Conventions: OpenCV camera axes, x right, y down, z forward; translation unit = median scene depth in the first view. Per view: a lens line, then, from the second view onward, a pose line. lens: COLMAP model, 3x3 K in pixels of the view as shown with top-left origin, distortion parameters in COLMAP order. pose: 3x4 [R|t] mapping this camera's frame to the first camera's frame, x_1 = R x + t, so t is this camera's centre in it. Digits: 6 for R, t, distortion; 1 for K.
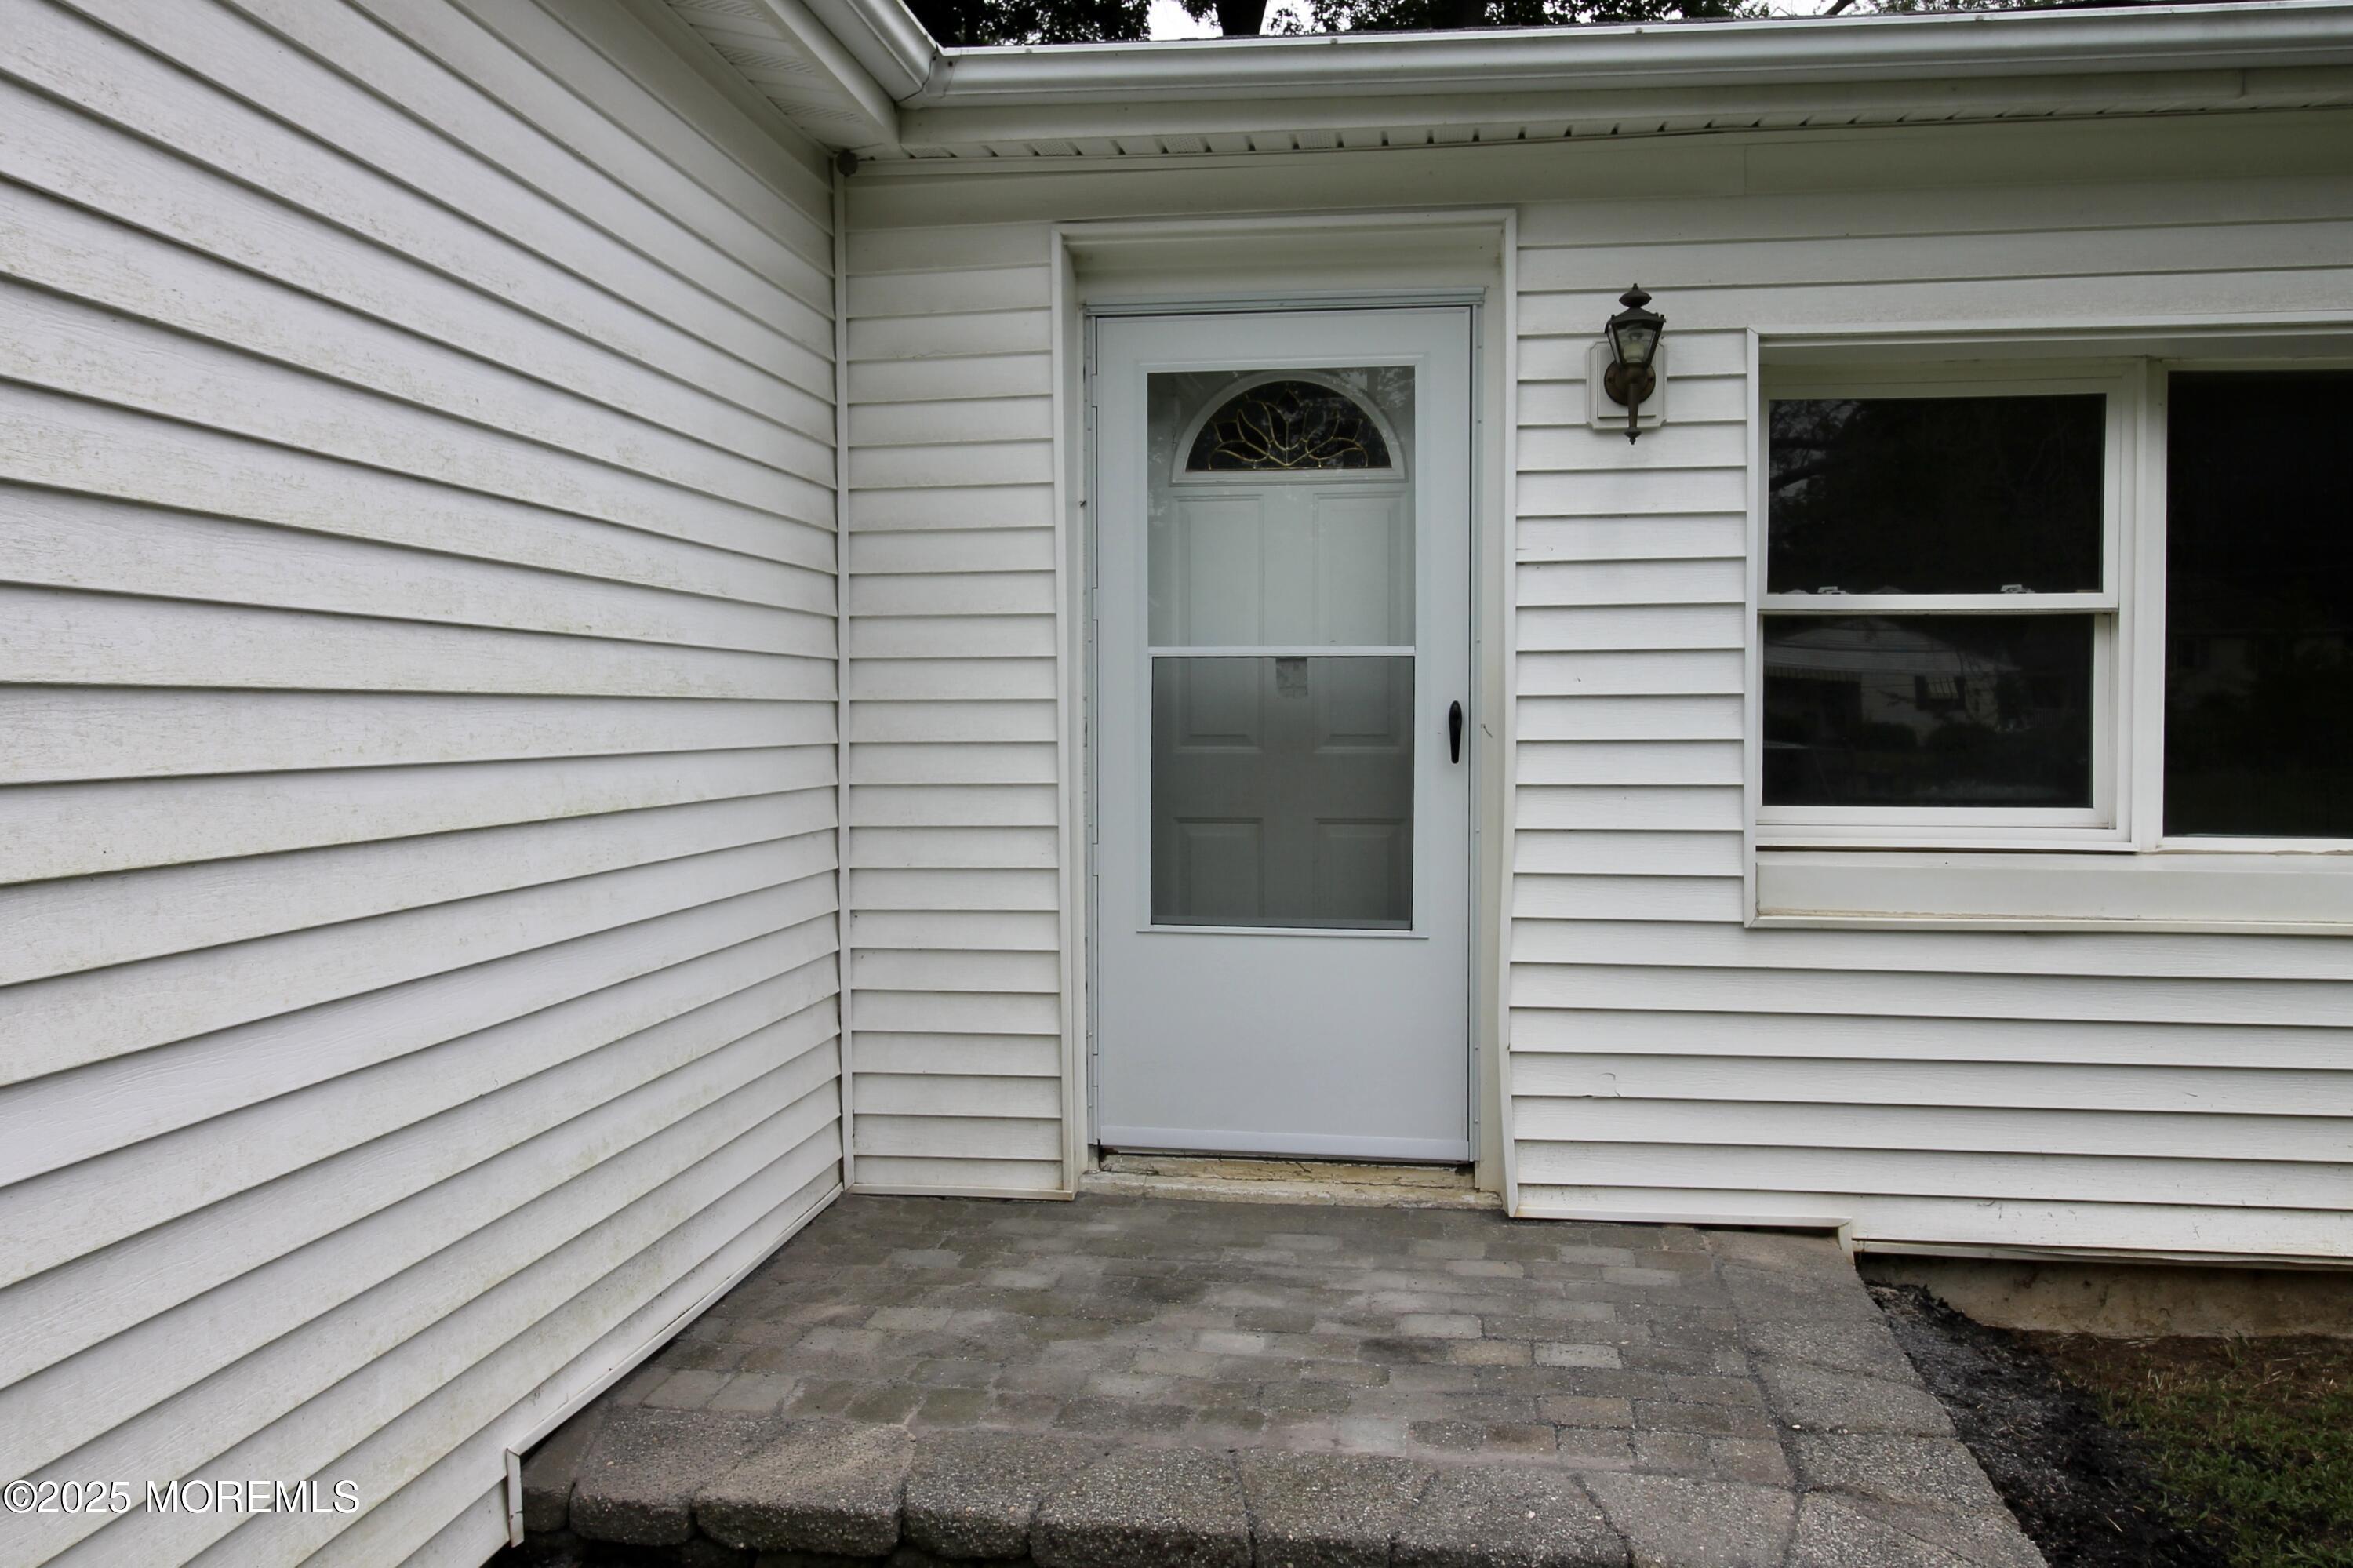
lens RADIAL K [[1709.4, 0, 1200.3], [0, 1709.4, 748.5], [0, 0, 1]] dist [0.013319, 0.008435]
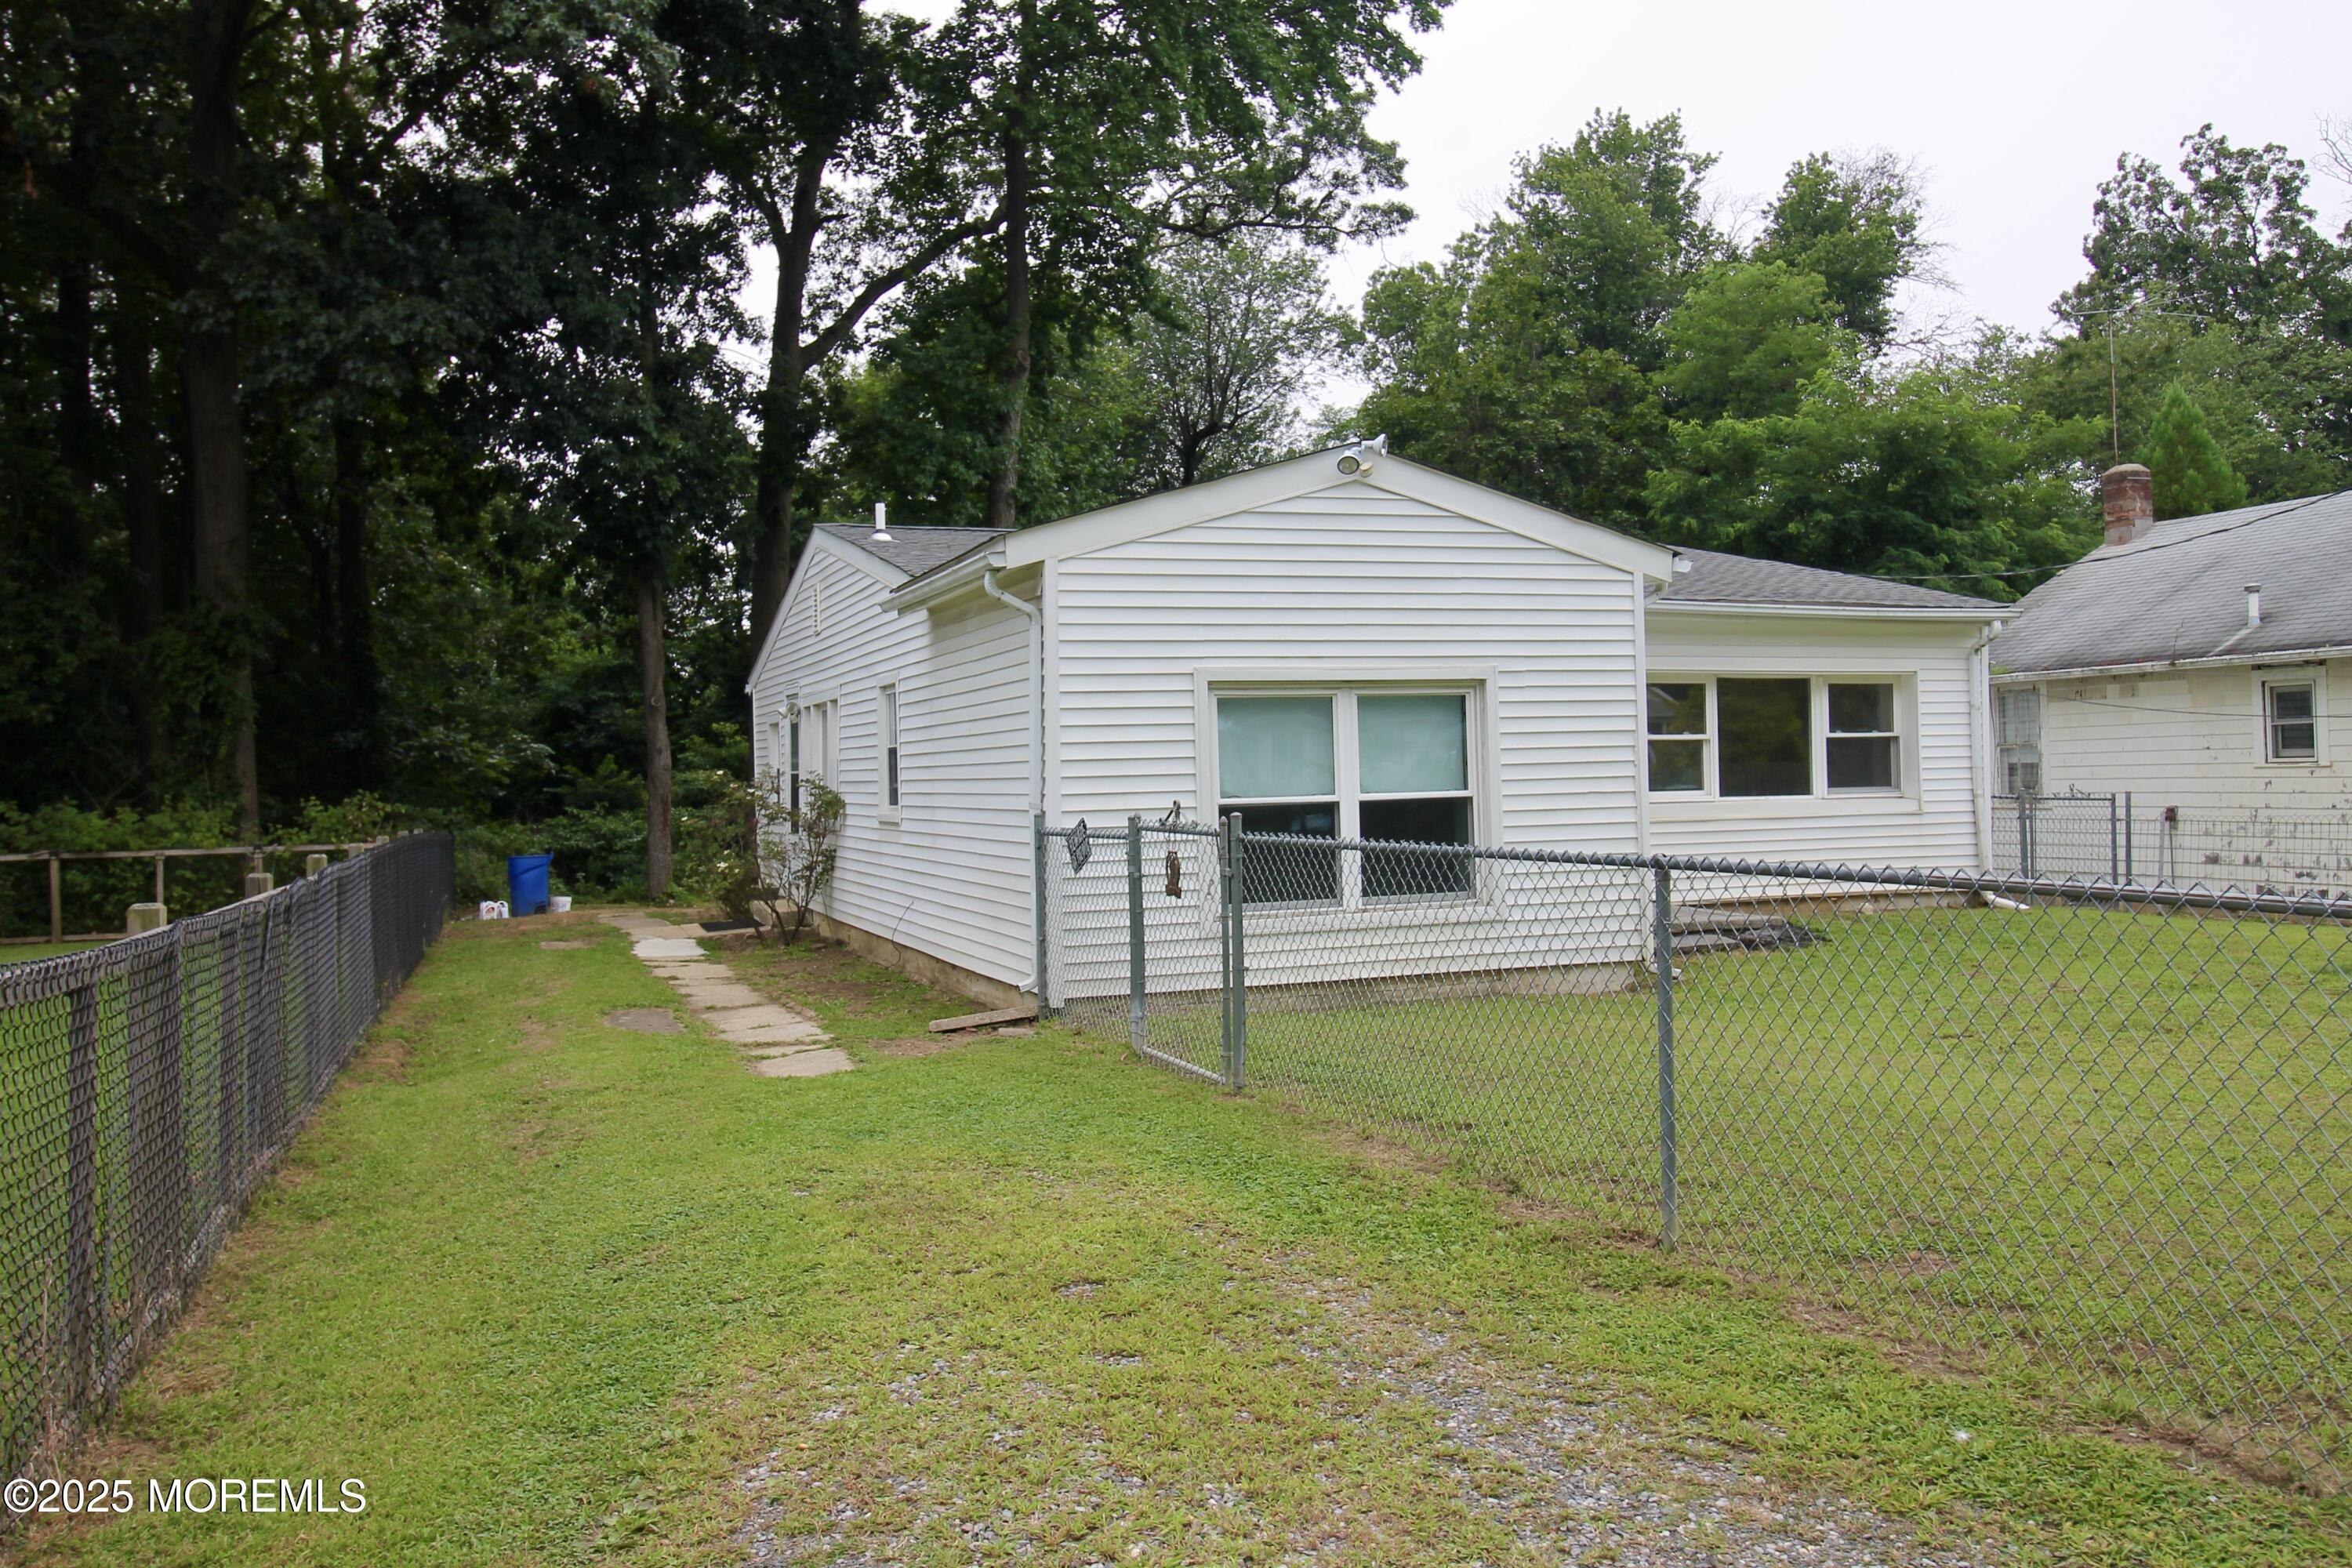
lens RADIAL K [[1787.2, 0, 1165.6], [0, 1787.2, 776.0], [0, 0, 1]] dist [-0.000114, -0.002864]
pose [[0.882939, -0.016779, 0.469188, -2.393181], [0.025856, 0.999582, -0.012910, 0.023144], [-0.468775, 0.023530, 0.883004, -1.941908]]
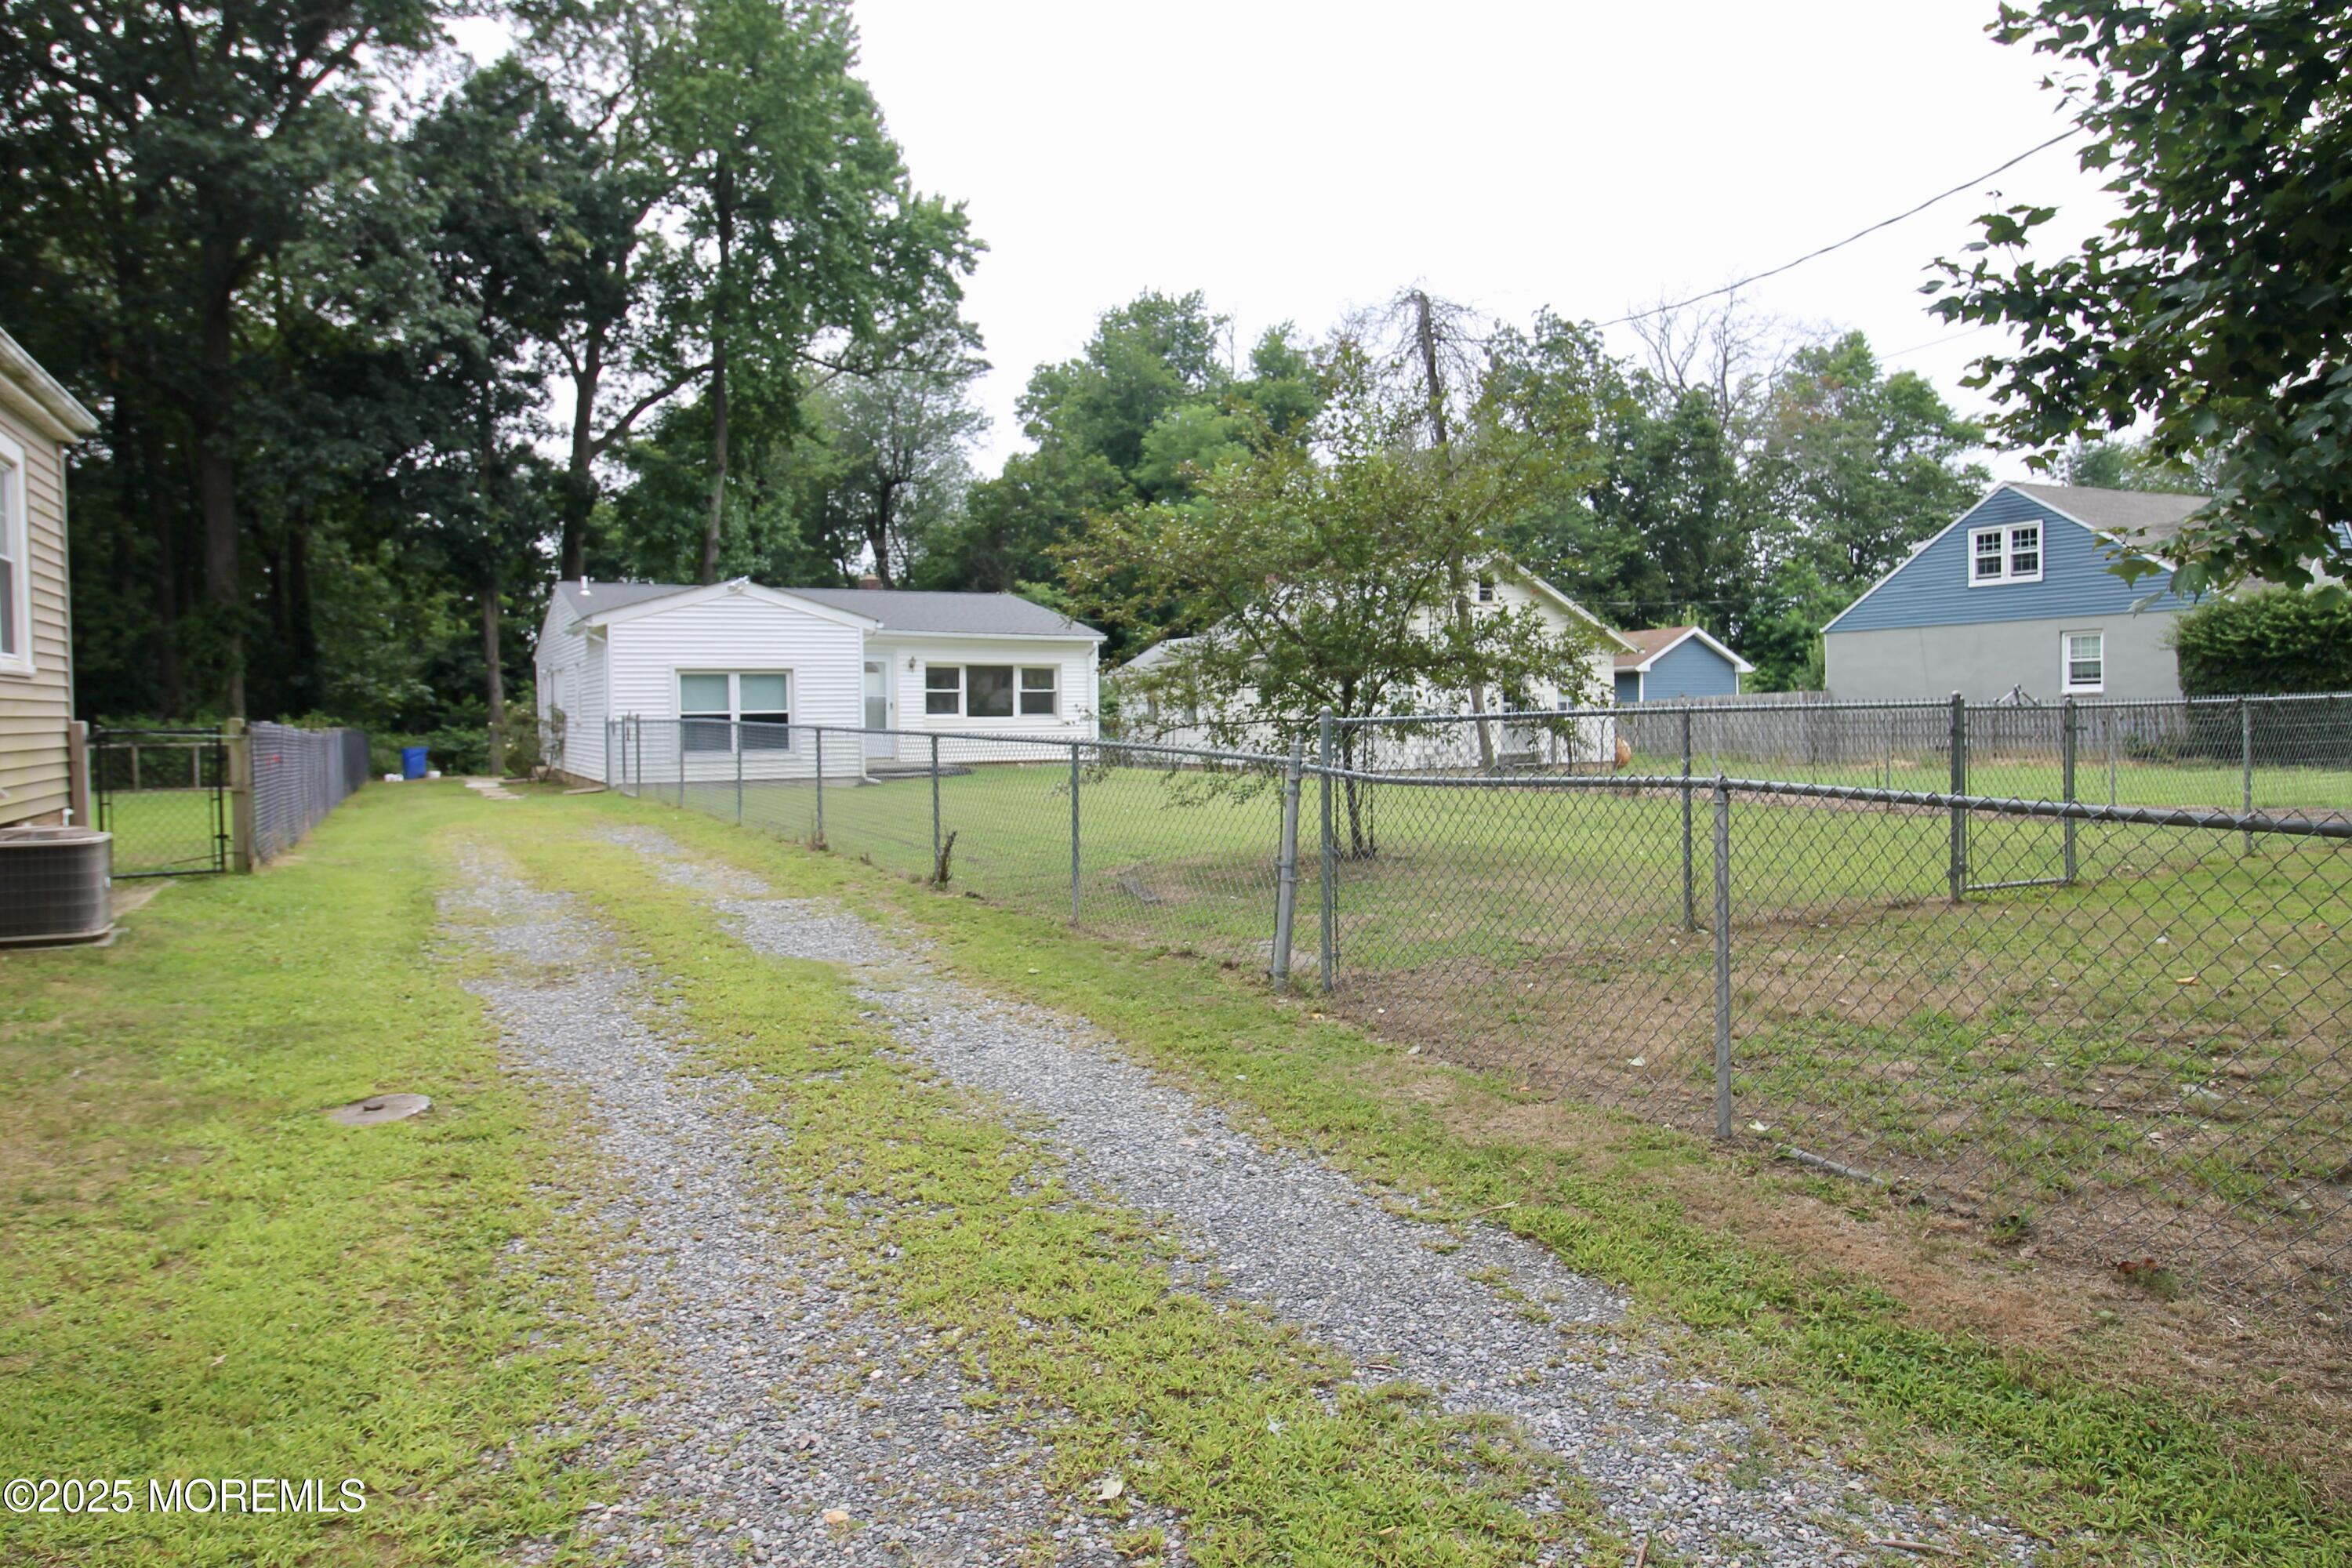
lens RADIAL K [[1439.9, 0, 1179.9], [0, 1439.9, 776.6], [0, 0, 1]] dist [0.001859, -0.004868]
pose [[0.808310, -0.033064, 0.587827, -2.873052], [0.017385, 0.999327, 0.032304, 0.133026], [-0.588500, -0.015893, 0.808341, -5.554532]]
